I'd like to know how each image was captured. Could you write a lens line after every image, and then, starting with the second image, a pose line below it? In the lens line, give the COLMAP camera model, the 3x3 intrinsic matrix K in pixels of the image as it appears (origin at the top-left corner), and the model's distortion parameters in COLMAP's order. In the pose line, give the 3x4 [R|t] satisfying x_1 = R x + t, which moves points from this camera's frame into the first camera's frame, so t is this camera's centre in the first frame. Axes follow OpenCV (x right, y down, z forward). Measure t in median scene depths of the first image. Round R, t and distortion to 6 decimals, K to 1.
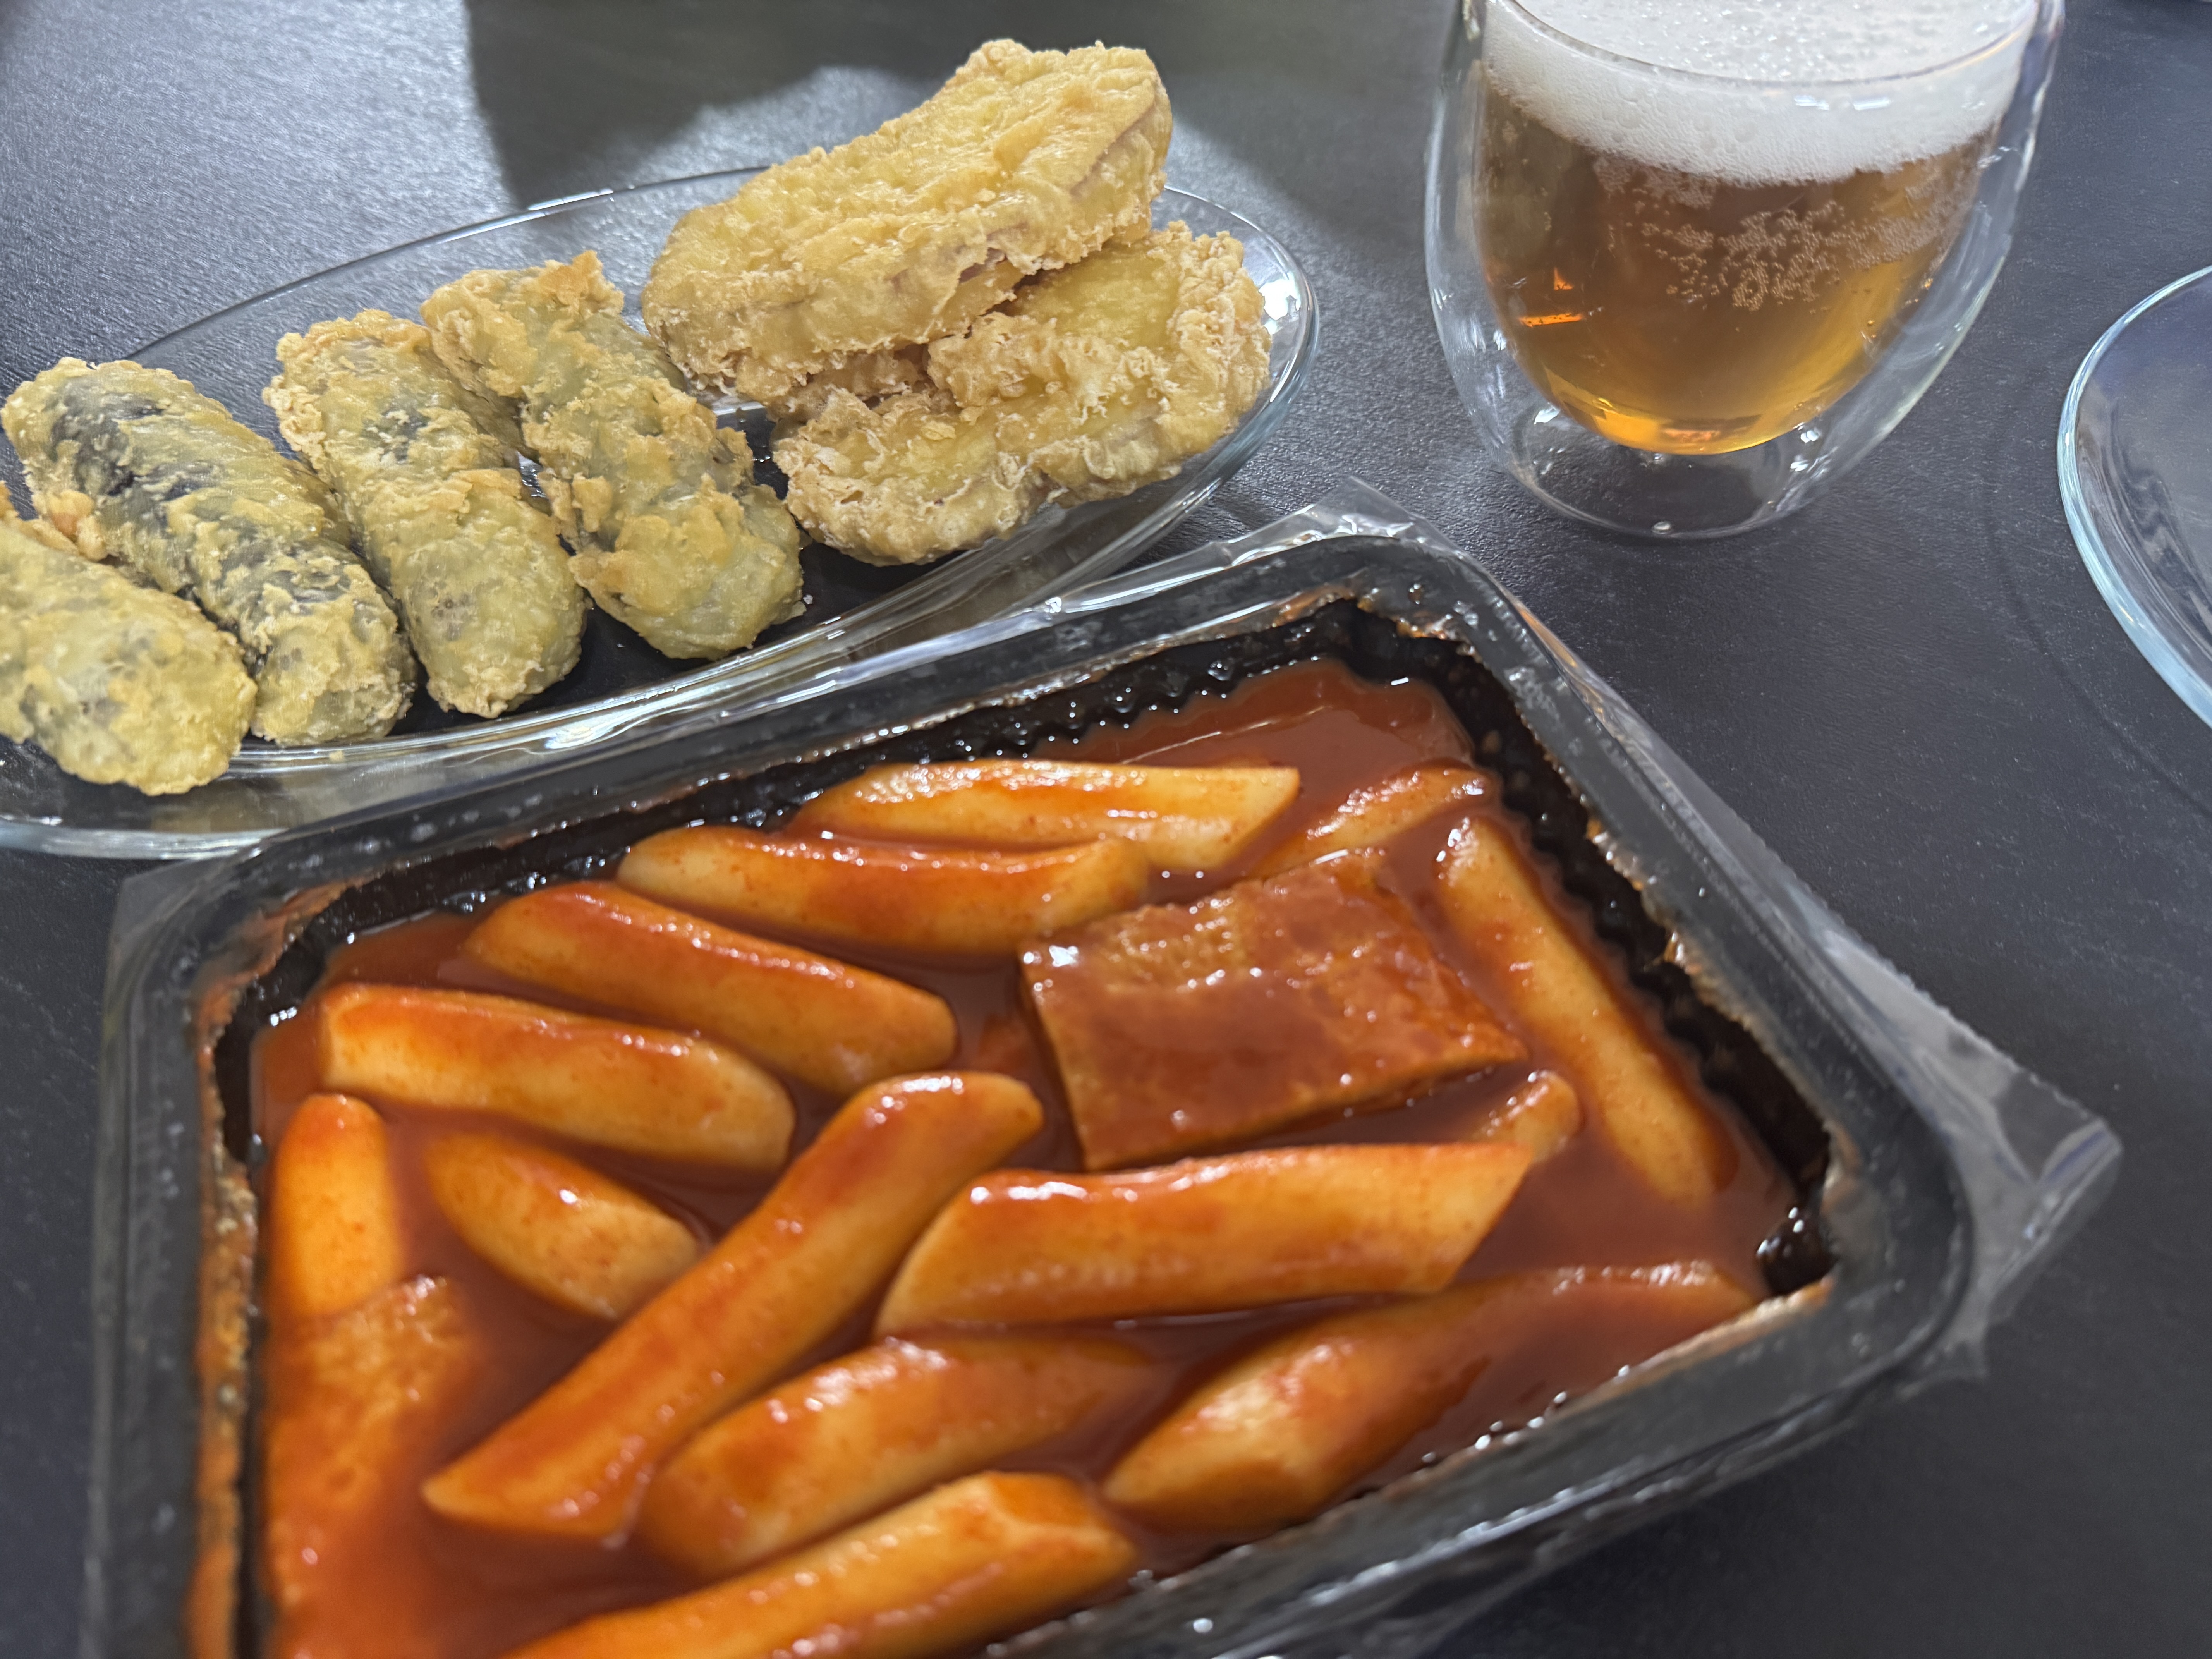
lens RADIAL K [[1557.7, 0, 1106.0], [0, 1557.7, 829.5], [0, 0, 1]] dist [-0.008735, -0.004387]
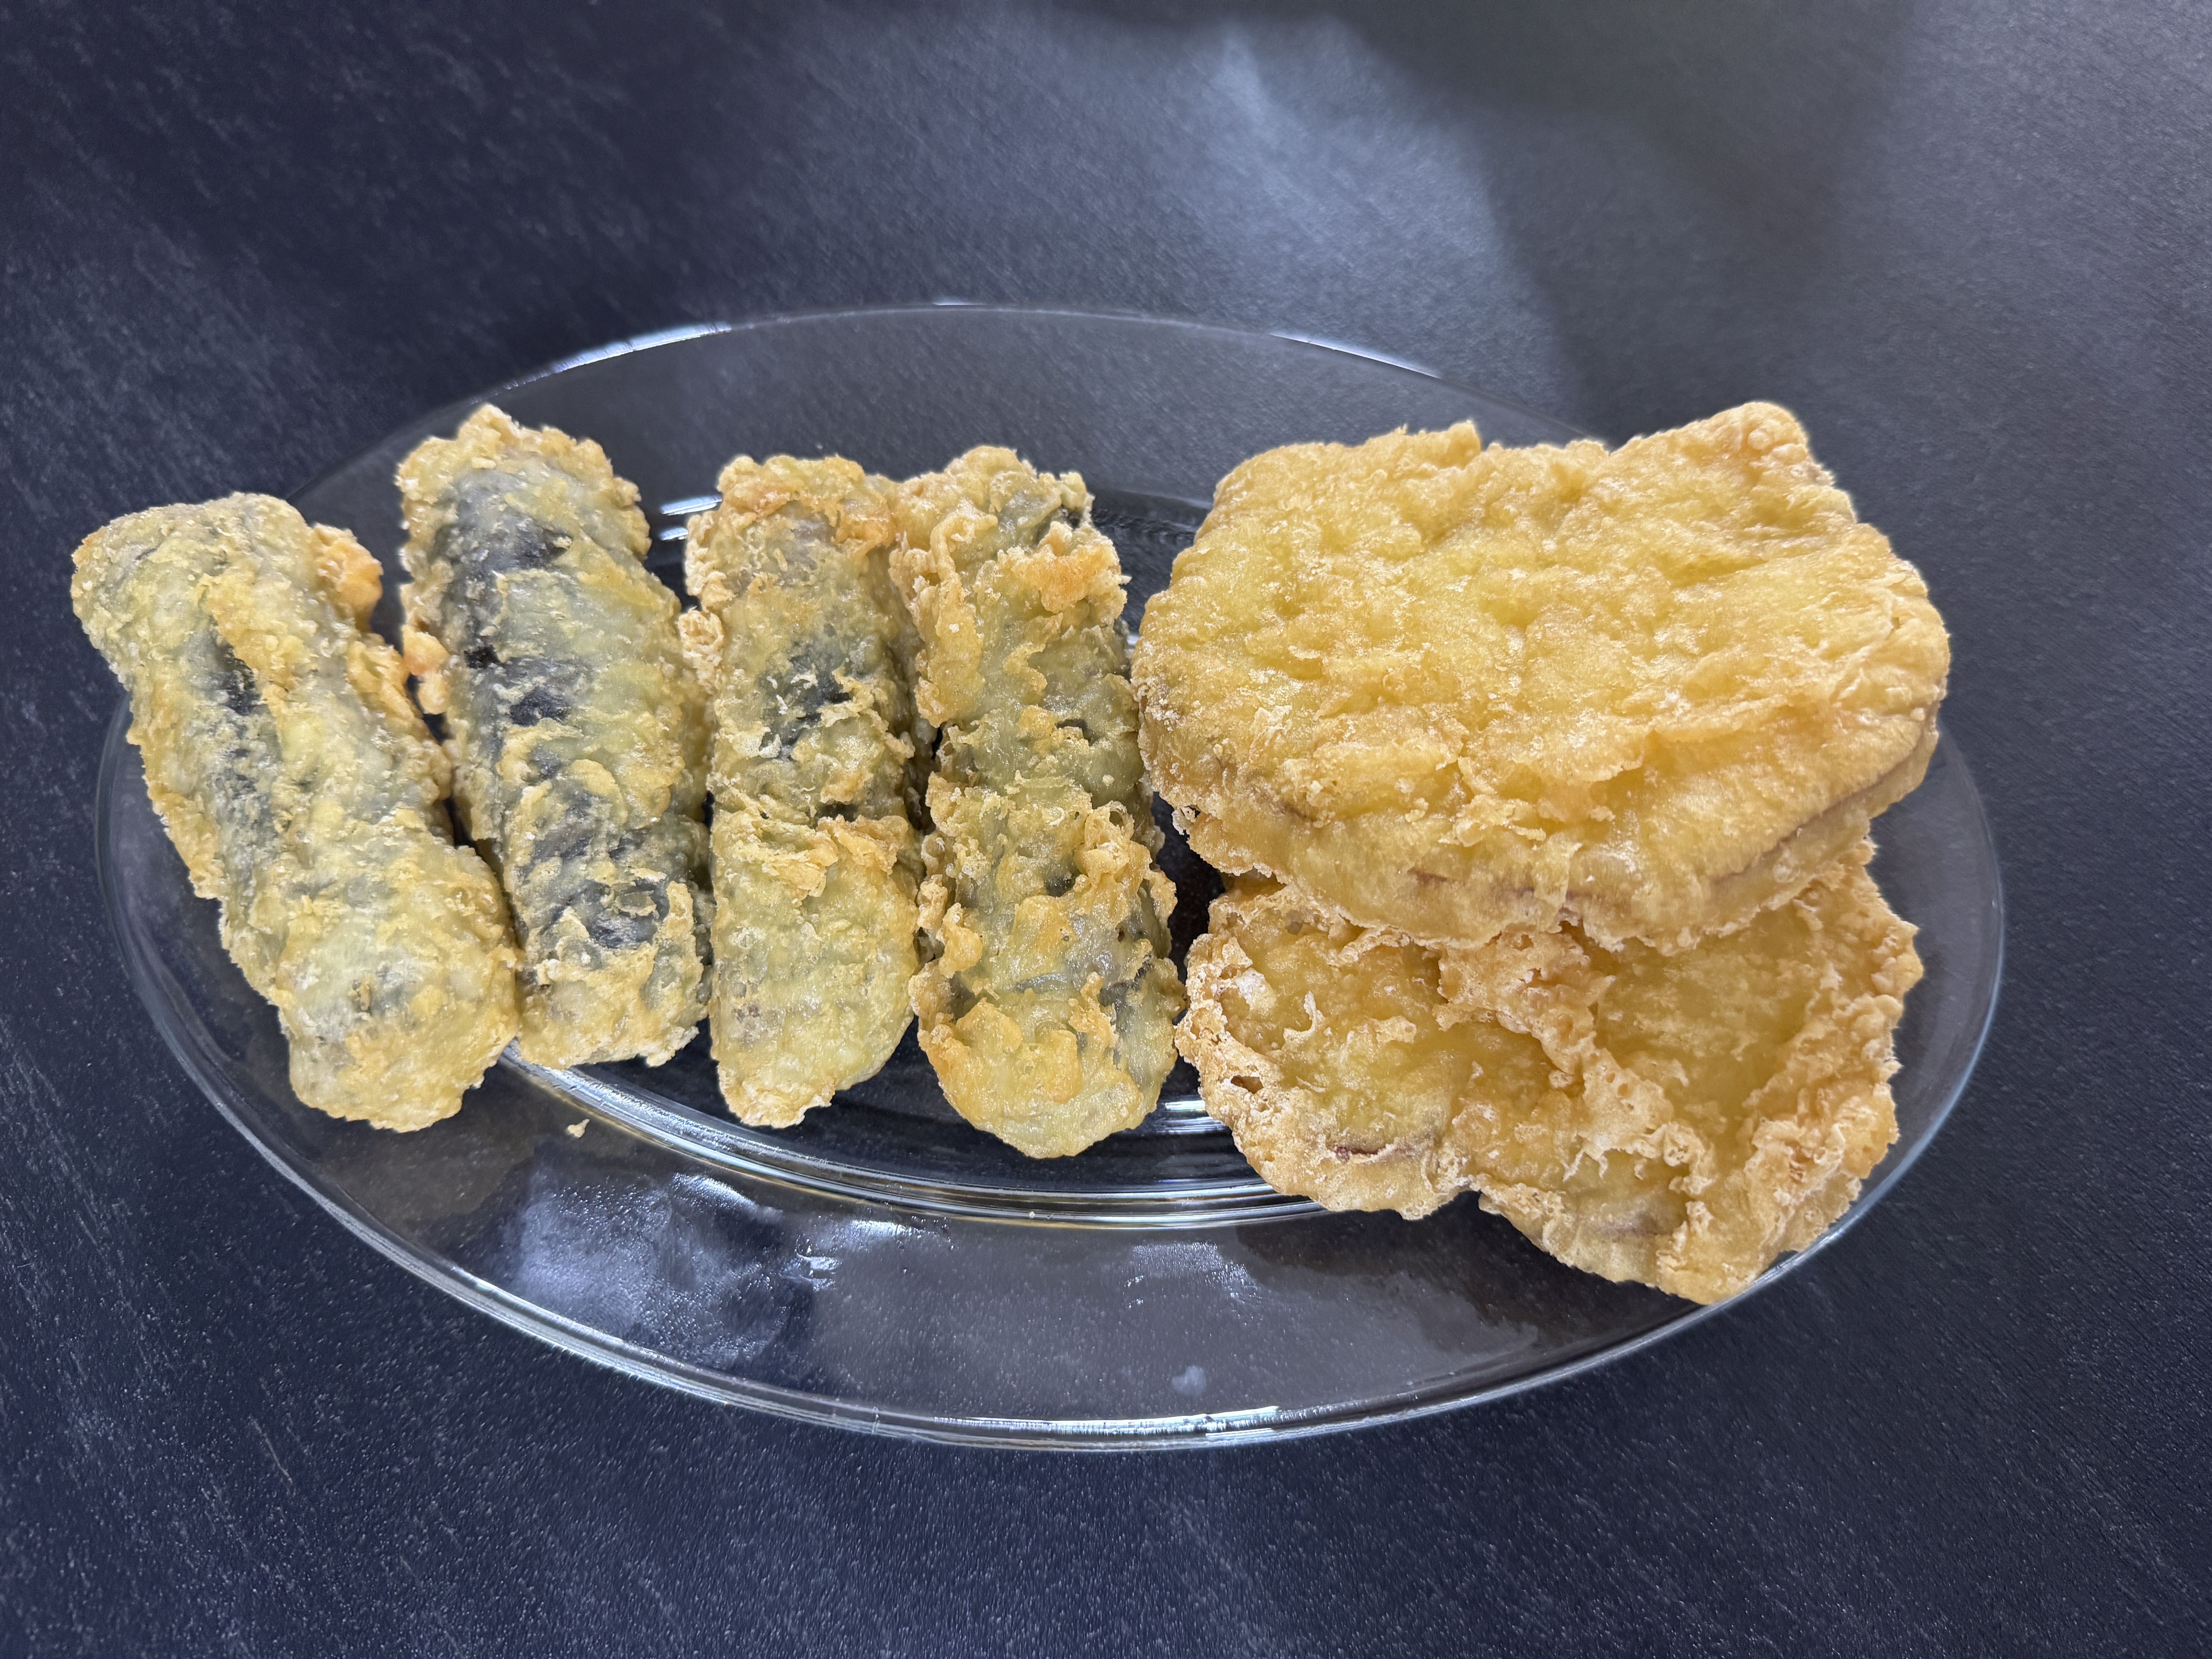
lens RADIAL K [[1576.5, 0, 1133.4], [0, 1576.5, 803.0], [0, 0, 1]] dist [0.143023, -0.281594]
pose [[0.878518, 0.451982, -0.154654, -0.156888], [-0.390700, 0.866098, 0.311812, -0.566155], [0.274879, -0.213509, 0.937473, 0.272753]]
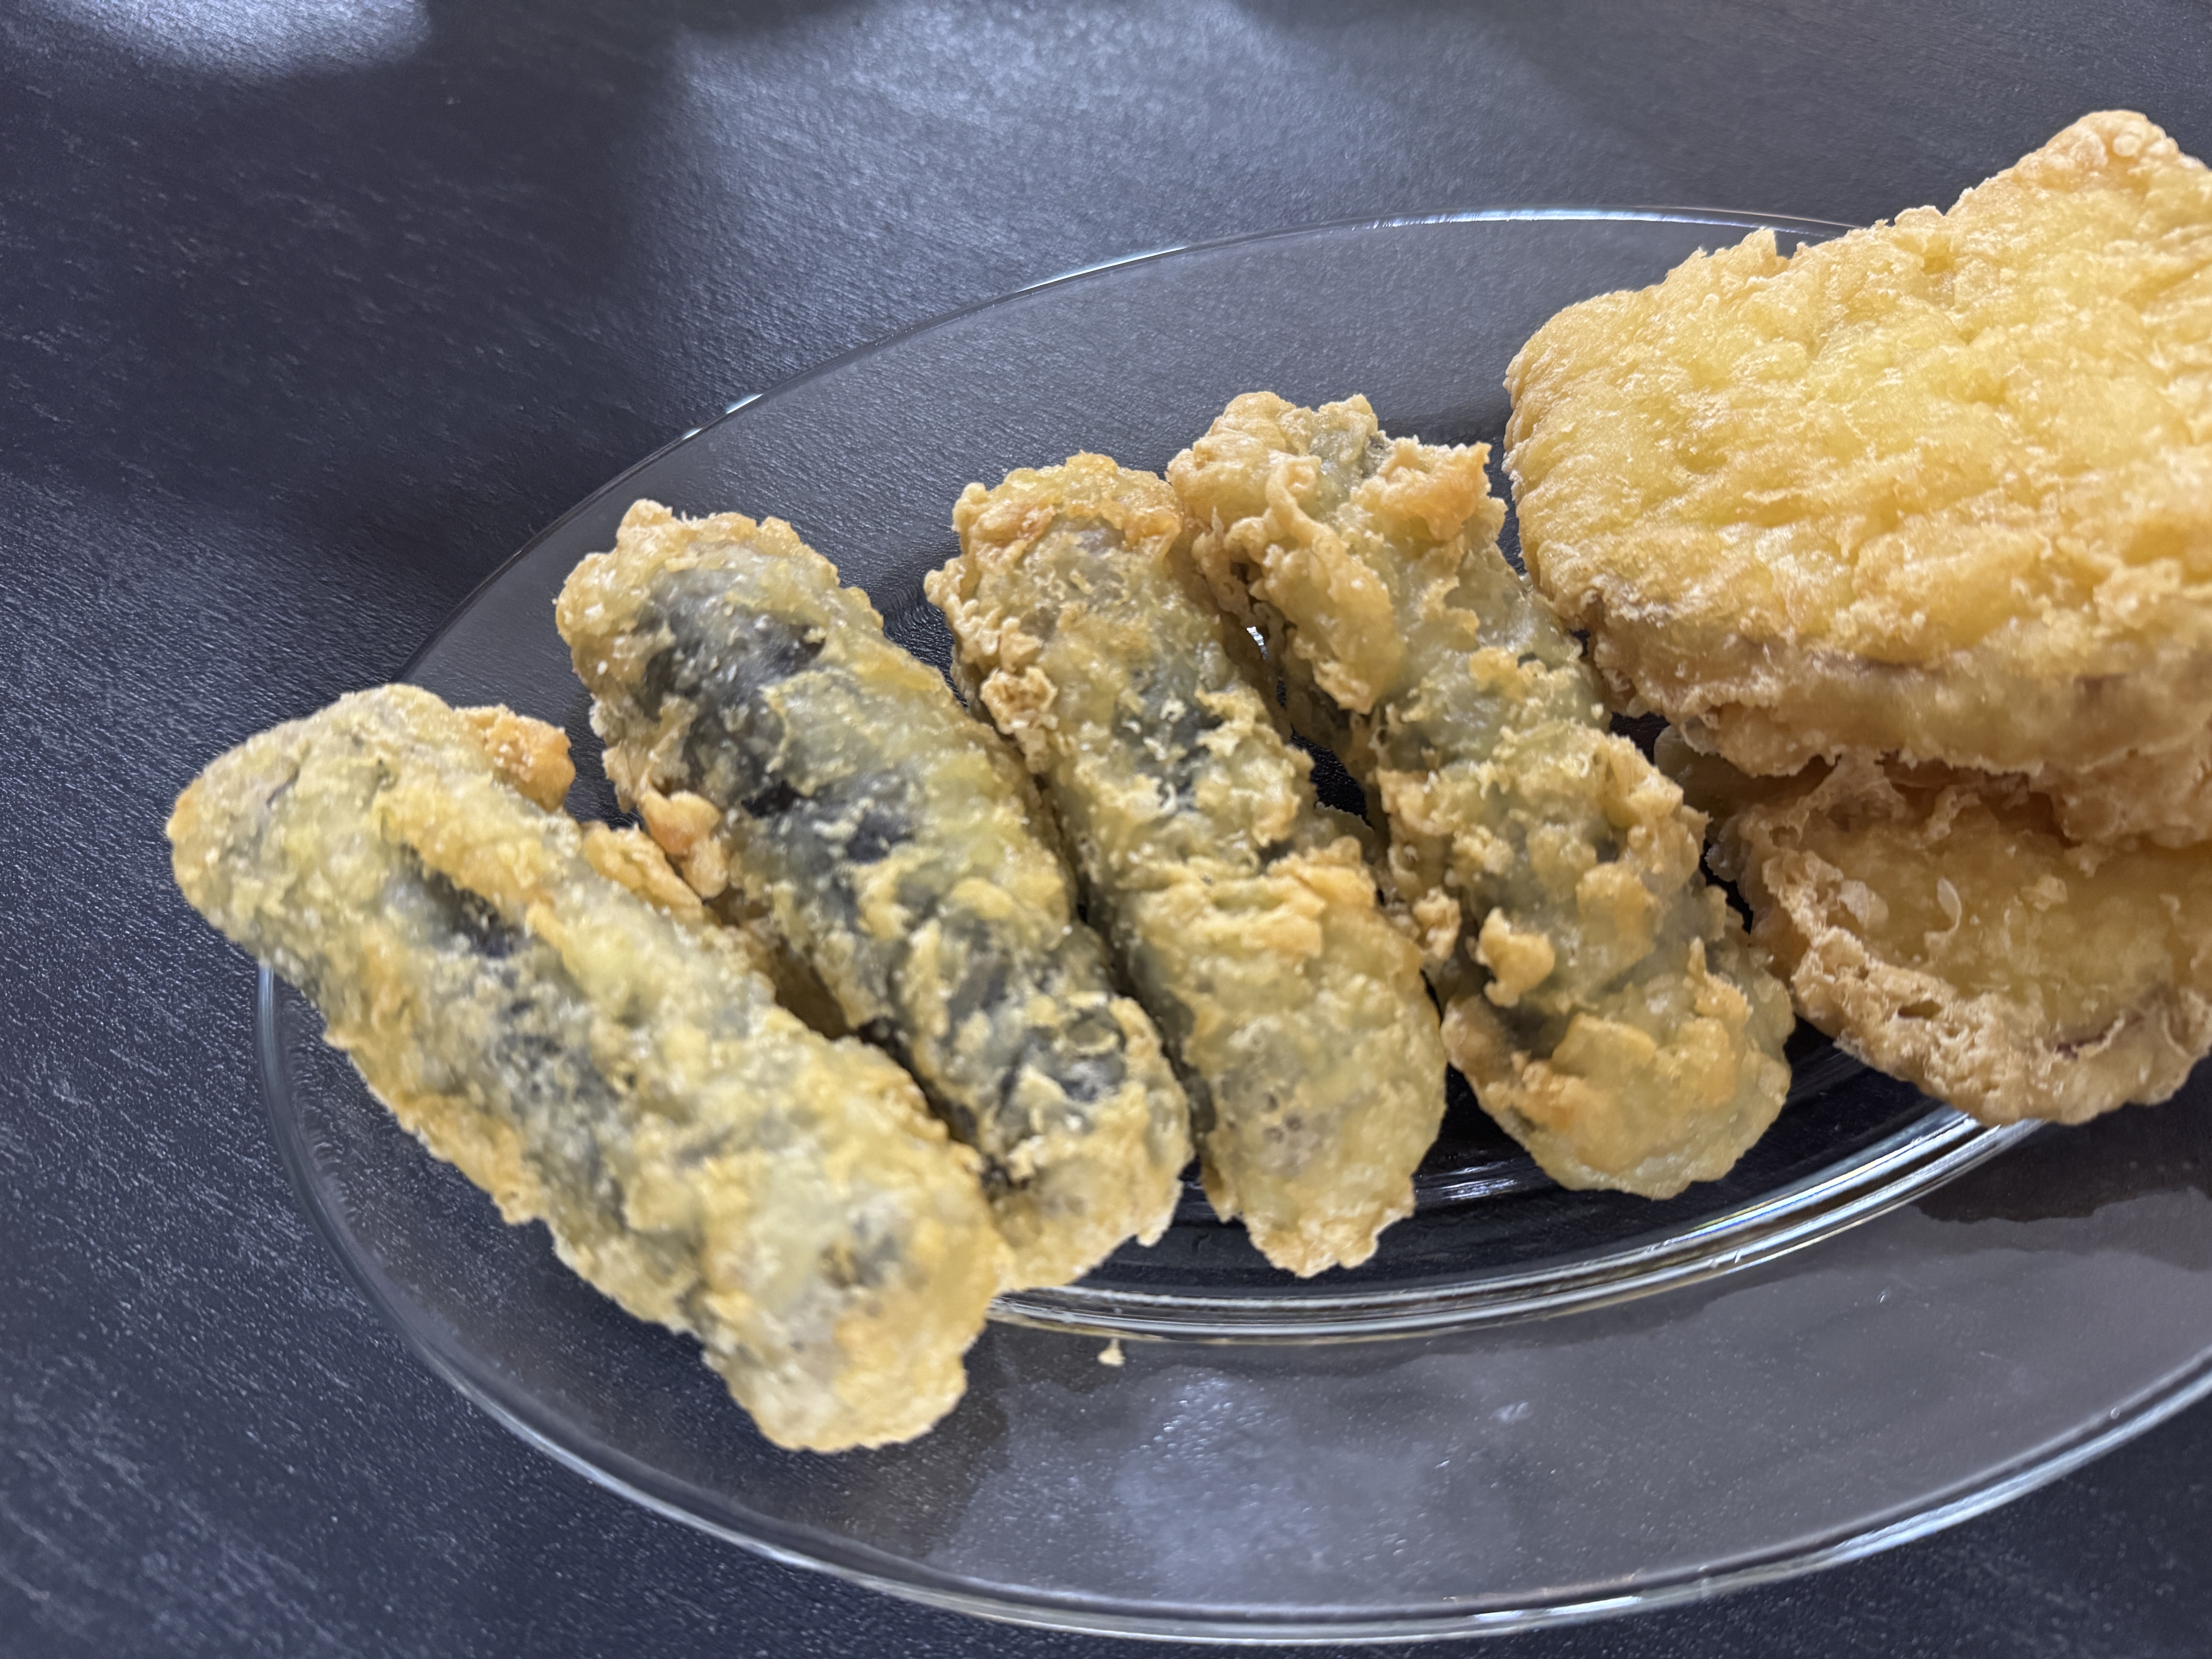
lens RADIAL K [[1576.5, 0, 1133.4], [0, 1576.5, 803.0], [0, 0, 1]] dist [0.143023, -0.281594]
pose [[0.986453, 0.161657, -0.027892, -0.473349], [-0.153083, 0.968240, 0.197679, -0.375408], [0.058962, -0.190732, 0.979870, 0.375684]]
